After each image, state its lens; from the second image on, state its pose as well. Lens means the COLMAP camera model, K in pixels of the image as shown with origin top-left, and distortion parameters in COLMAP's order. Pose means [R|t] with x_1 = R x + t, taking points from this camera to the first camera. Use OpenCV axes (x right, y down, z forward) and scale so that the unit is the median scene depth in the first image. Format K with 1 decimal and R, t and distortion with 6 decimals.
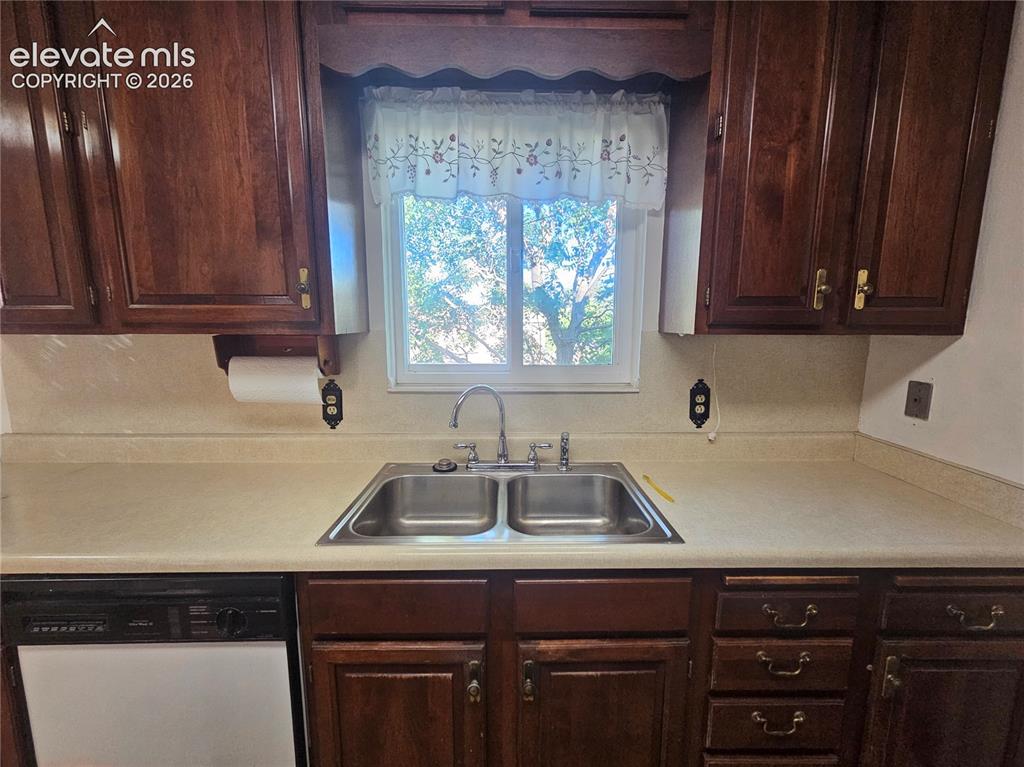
lens RADIAL K [[418.9, 0, 512.4], [0, 418.9, 385.1], [0, 0, 1]] dist [0.003162, 0.000889]
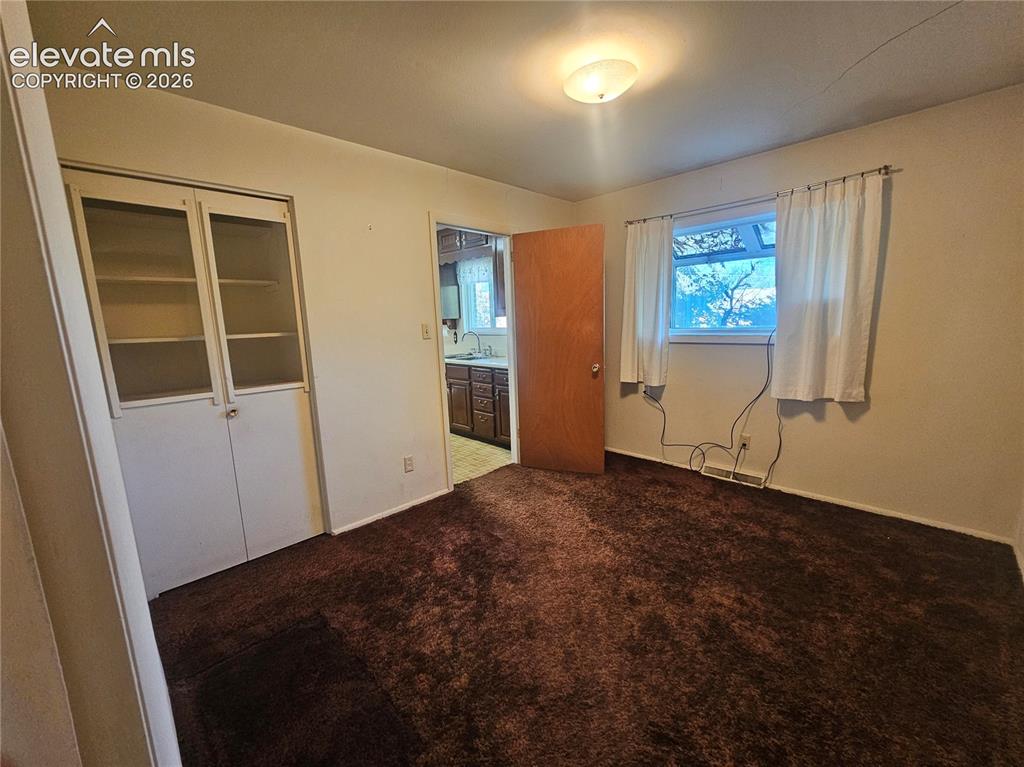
lens RADIAL K [[418.9, 0, 512.8], [0, 418.9, 383.9], [0, 0, 1]] dist [0.003162, 0.000889]
pose [[0.688629, 0.091947, -0.719260, 4.141484], [-0.073106, 0.995677, 0.057291, 0.320902], [0.721419, 0.013130, 0.692374, -1.922819]]
